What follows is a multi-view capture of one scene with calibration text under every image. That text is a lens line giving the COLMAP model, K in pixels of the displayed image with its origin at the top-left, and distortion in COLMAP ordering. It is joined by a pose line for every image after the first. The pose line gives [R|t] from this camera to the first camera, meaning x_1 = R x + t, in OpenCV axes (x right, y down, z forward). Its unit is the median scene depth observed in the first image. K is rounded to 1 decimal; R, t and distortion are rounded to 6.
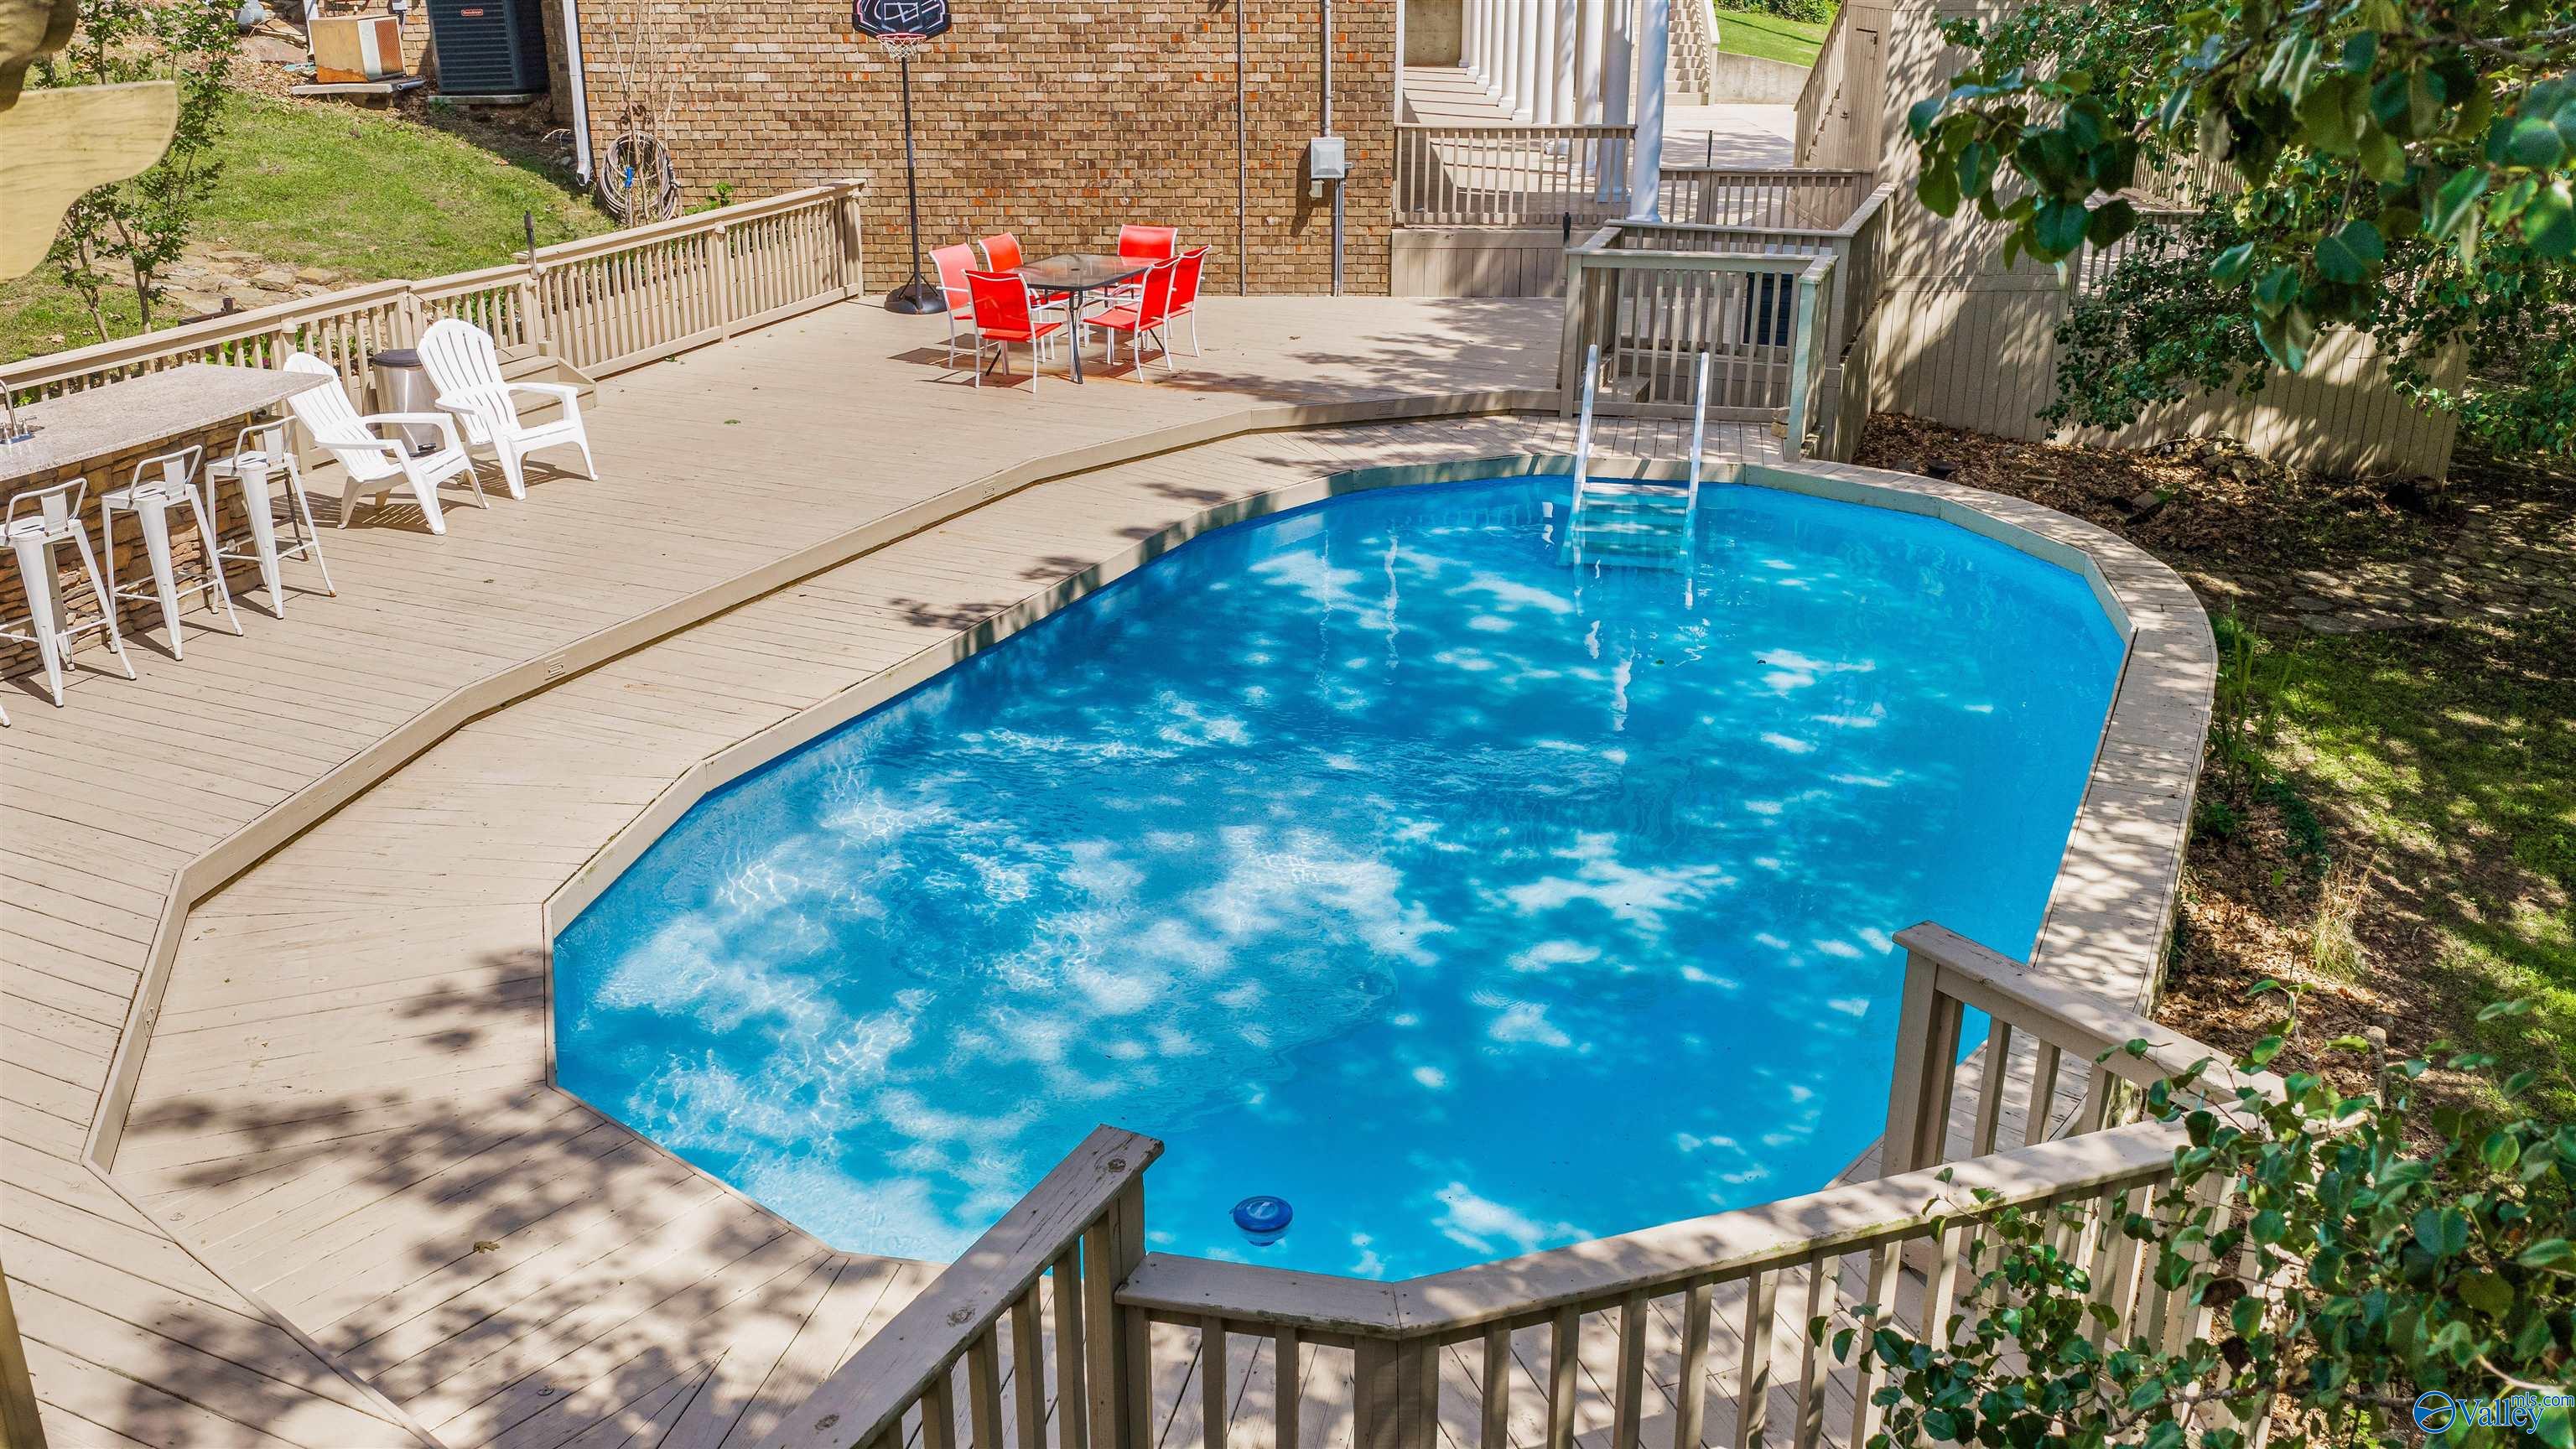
lens RADIAL K [[2110.8, 0, 1277.6], [0, 2110.8, 713.8], [0, 0, 1]] dist [0.037437, -0.084174]
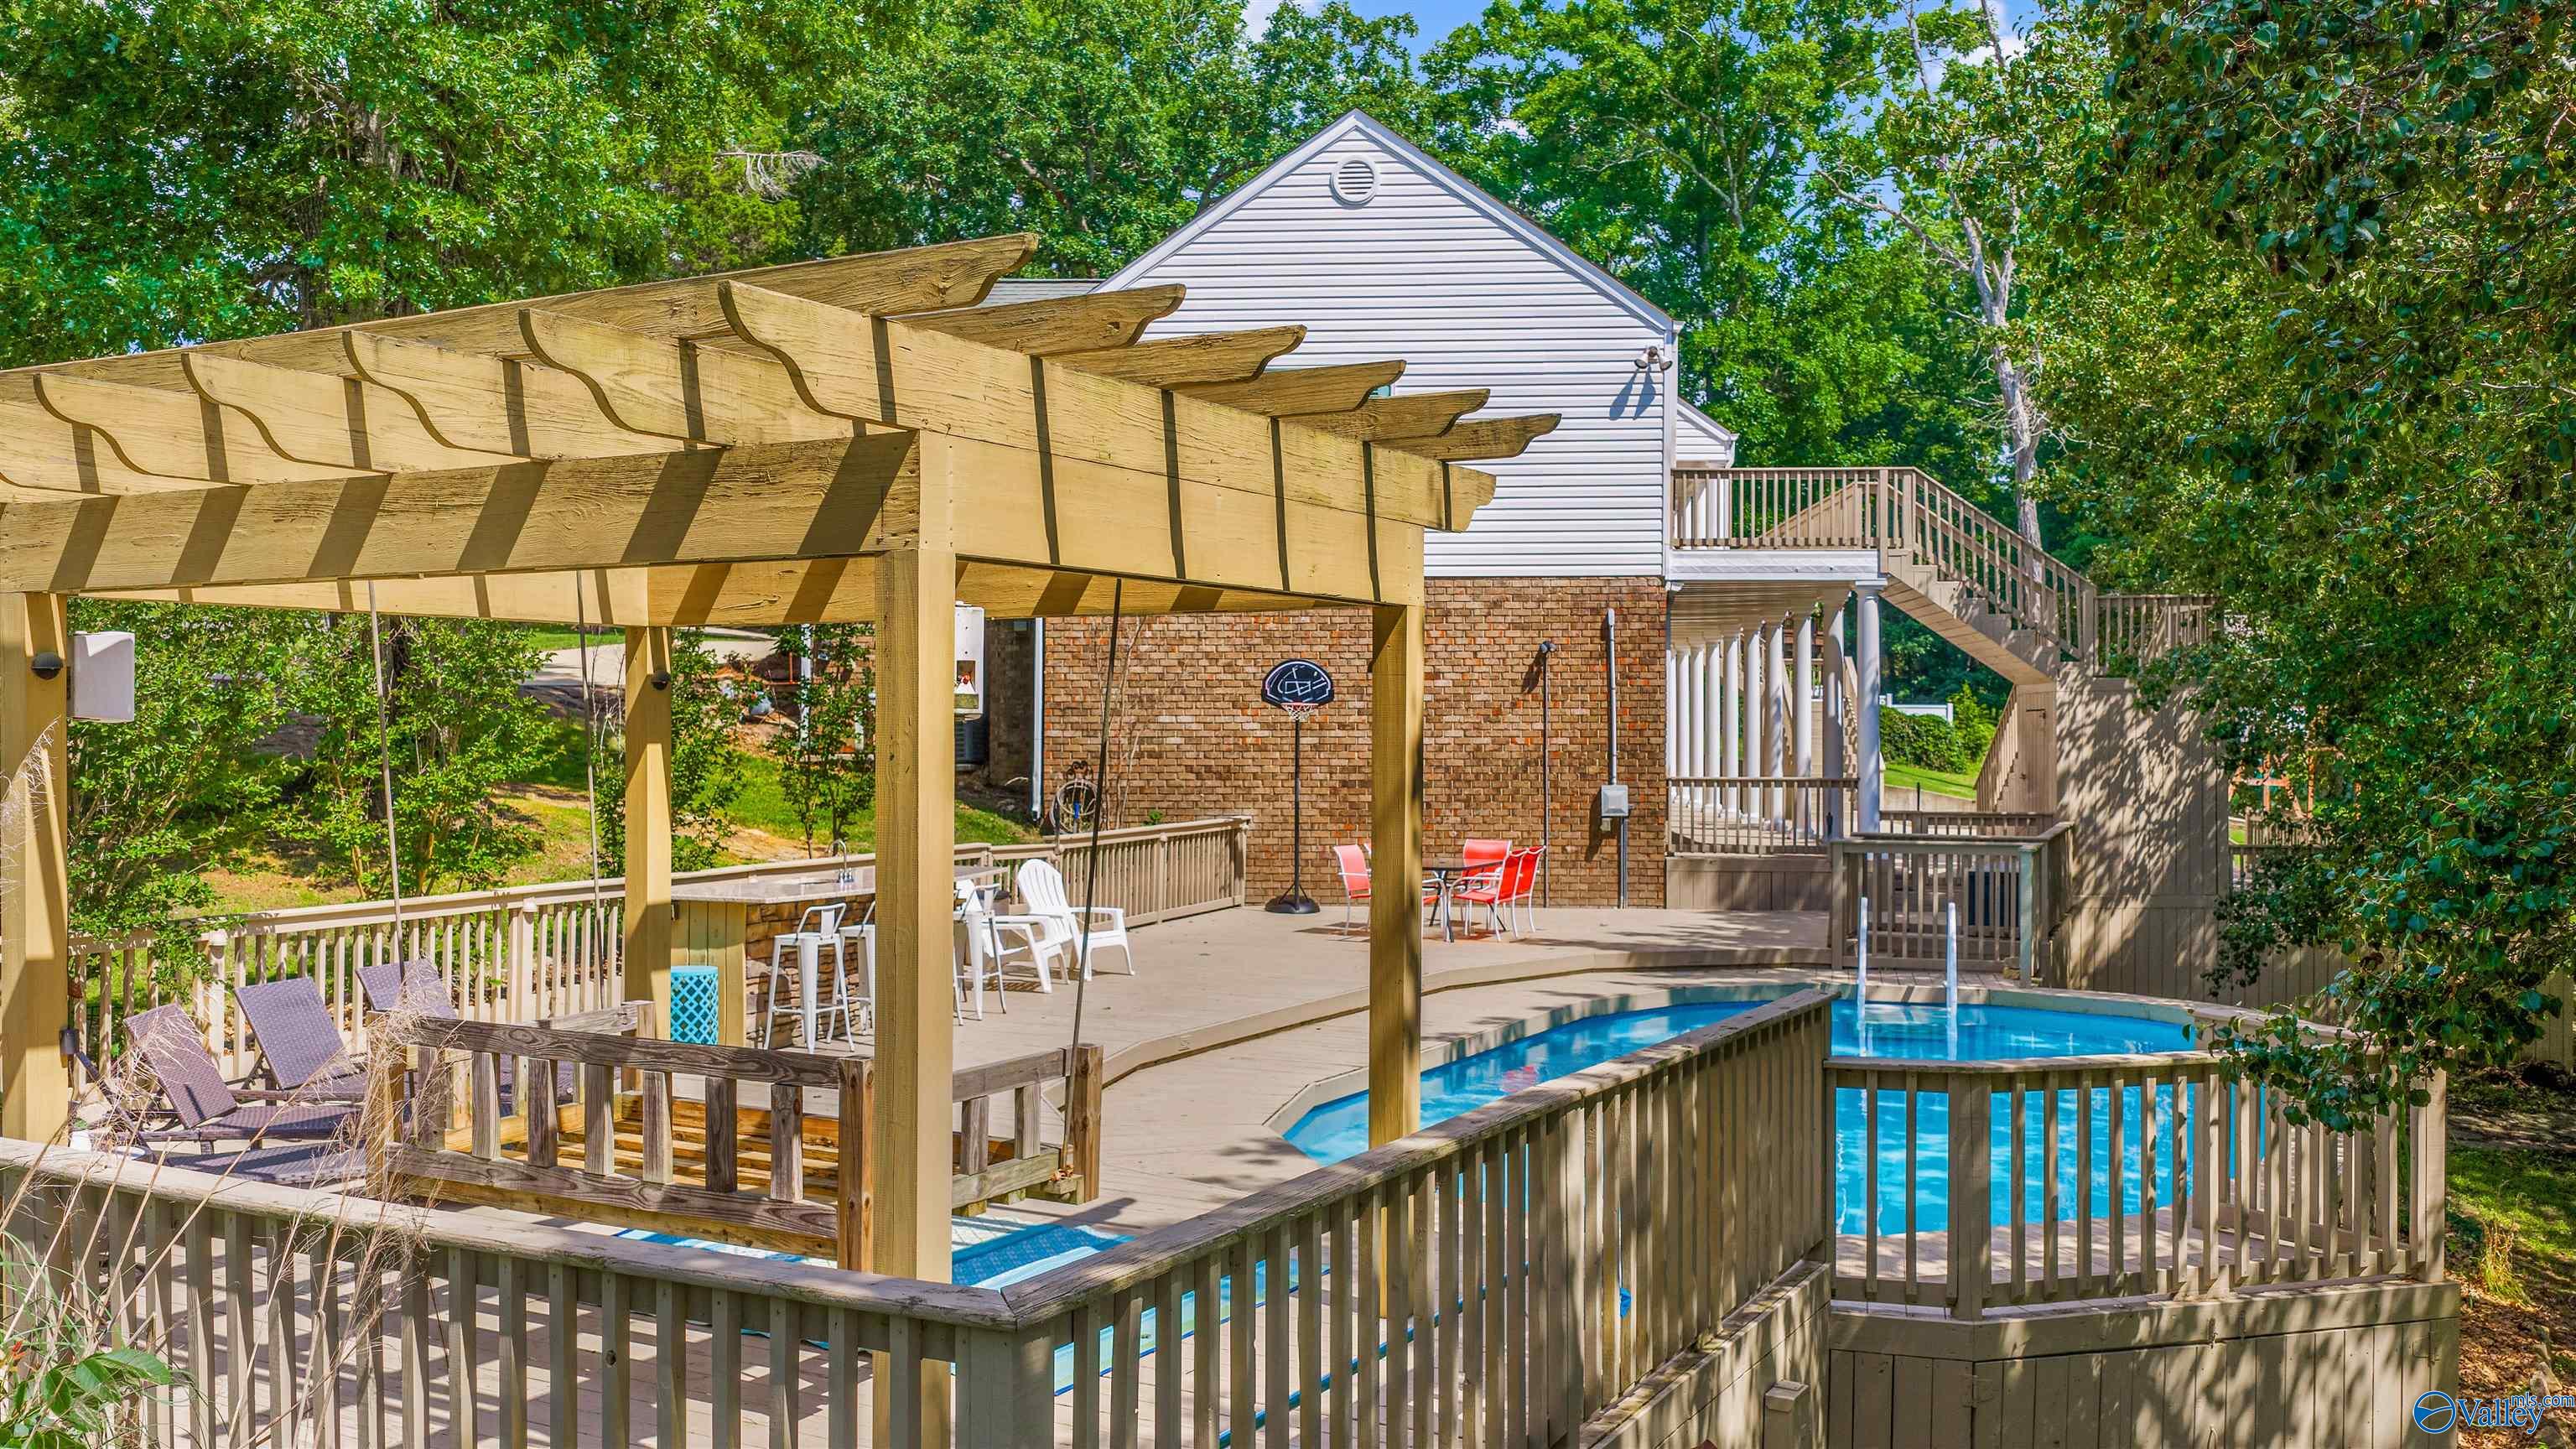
lens RADIAL K [[2110.8, 0, 1277.6], [0, 2110.8, 713.8], [0, 0, 1]] dist [0.037437, -0.084174]
pose [[0.998116, 0.000708, -0.061343, -0.102332], [-0.022625, 0.933694, -0.357358, 0.150023], [0.057023, 0.358072, 0.931951, -0.220579]]
